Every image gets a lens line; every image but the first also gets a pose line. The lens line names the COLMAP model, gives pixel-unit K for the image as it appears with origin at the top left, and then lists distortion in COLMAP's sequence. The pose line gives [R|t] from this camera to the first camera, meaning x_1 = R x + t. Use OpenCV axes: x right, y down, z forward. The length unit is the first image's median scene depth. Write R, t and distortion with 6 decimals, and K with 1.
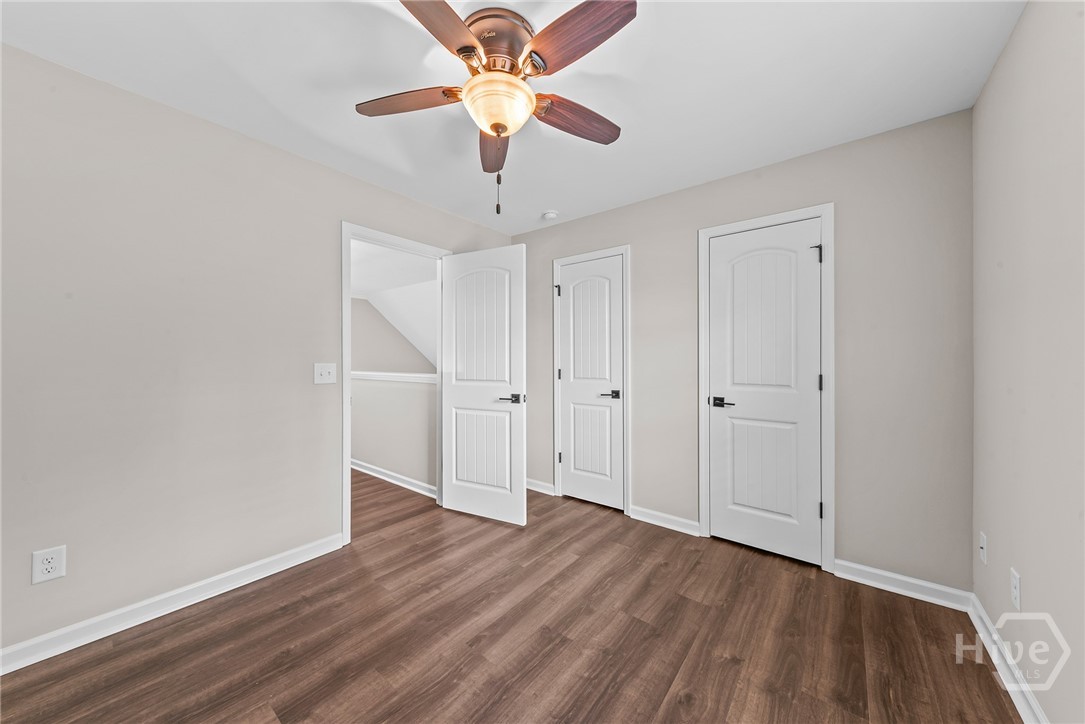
lens RADIAL K [[367.6, 0, 540.0], [0, 367.6, 363.5], [0, 0, 1]] dist [0.002221, -0.000018]
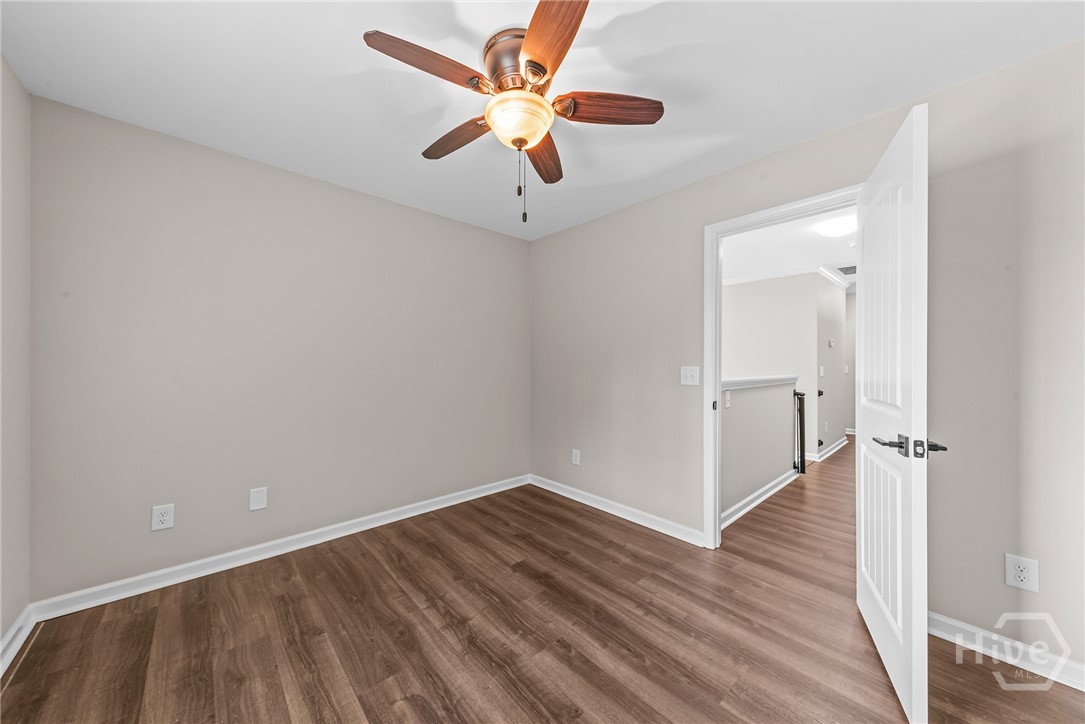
lens RADIAL K [[367.6, 0, 540.2], [0, 367.6, 362.8], [0, 0, 1]] dist [0.015144, -0.000059]
pose [[-0.148108, -0.000632, -0.988971, 0.815488], [-0.007366, 0.999973, 0.000464, -0.011898], [0.988944, 0.007354, -0.148109, 1.058177]]
